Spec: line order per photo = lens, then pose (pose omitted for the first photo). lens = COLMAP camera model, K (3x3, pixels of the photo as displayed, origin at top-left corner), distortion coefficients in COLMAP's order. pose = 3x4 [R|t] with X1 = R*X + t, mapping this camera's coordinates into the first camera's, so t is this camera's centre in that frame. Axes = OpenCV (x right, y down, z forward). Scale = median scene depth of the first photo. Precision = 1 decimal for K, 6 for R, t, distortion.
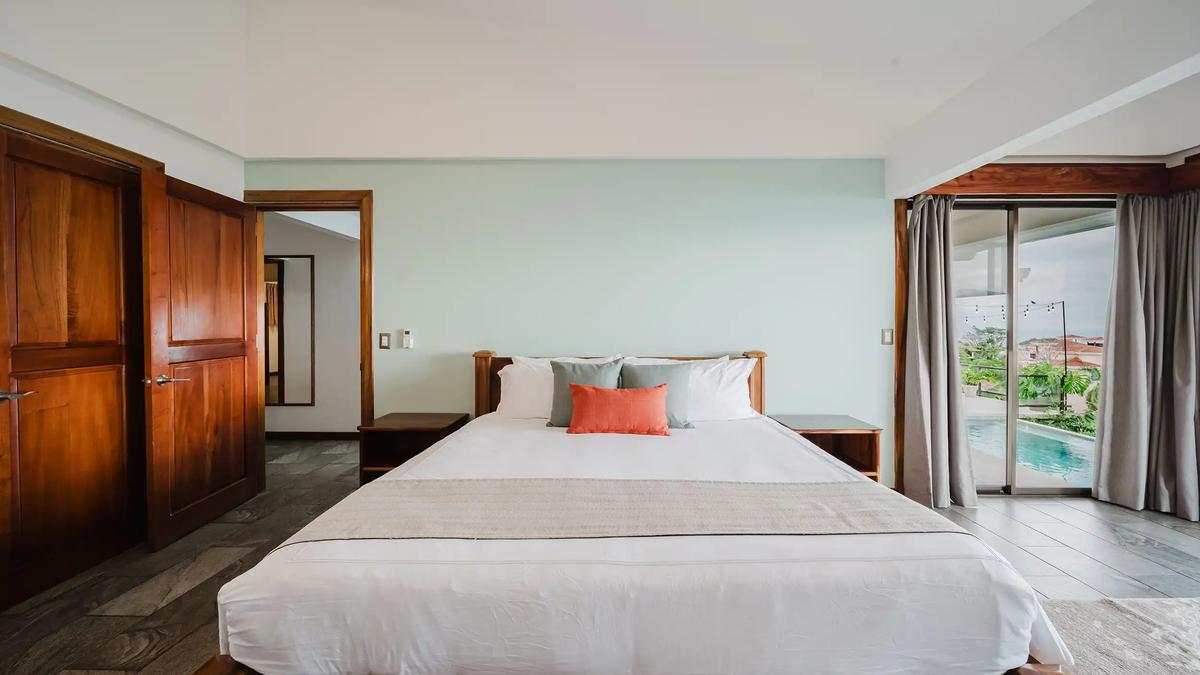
lens RADIAL K [[429.5, 0, 602.8], [0, 429.5, 329.5], [0, 0, 1]] dist [-0.000615, -0.000375]
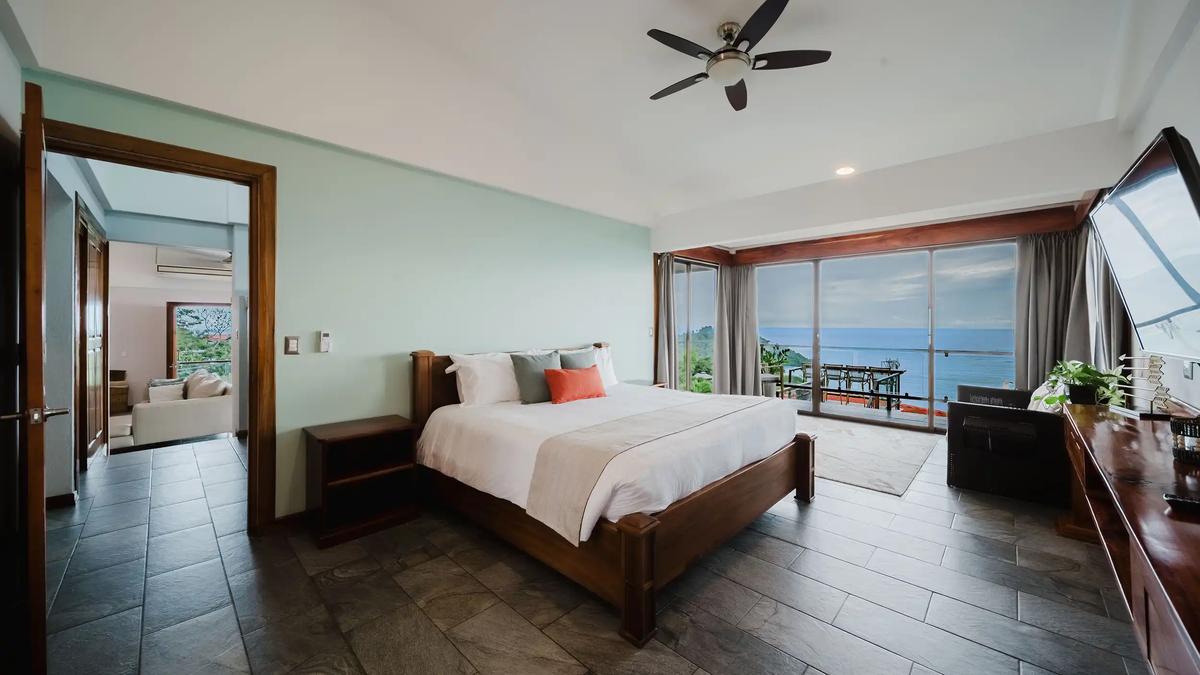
lens RADIAL K [[429.5, 0, 597.6], [0, 429.5, 329.9], [0, 0, 1]] dist [-0.000615, -0.000375]
pose [[0.695951, -0.009779, 0.718022, -0.726223], [0.015127, 0.999885, -0.001044, 0.006525], [-0.717930, 0.011588, 0.696019, -0.040749]]
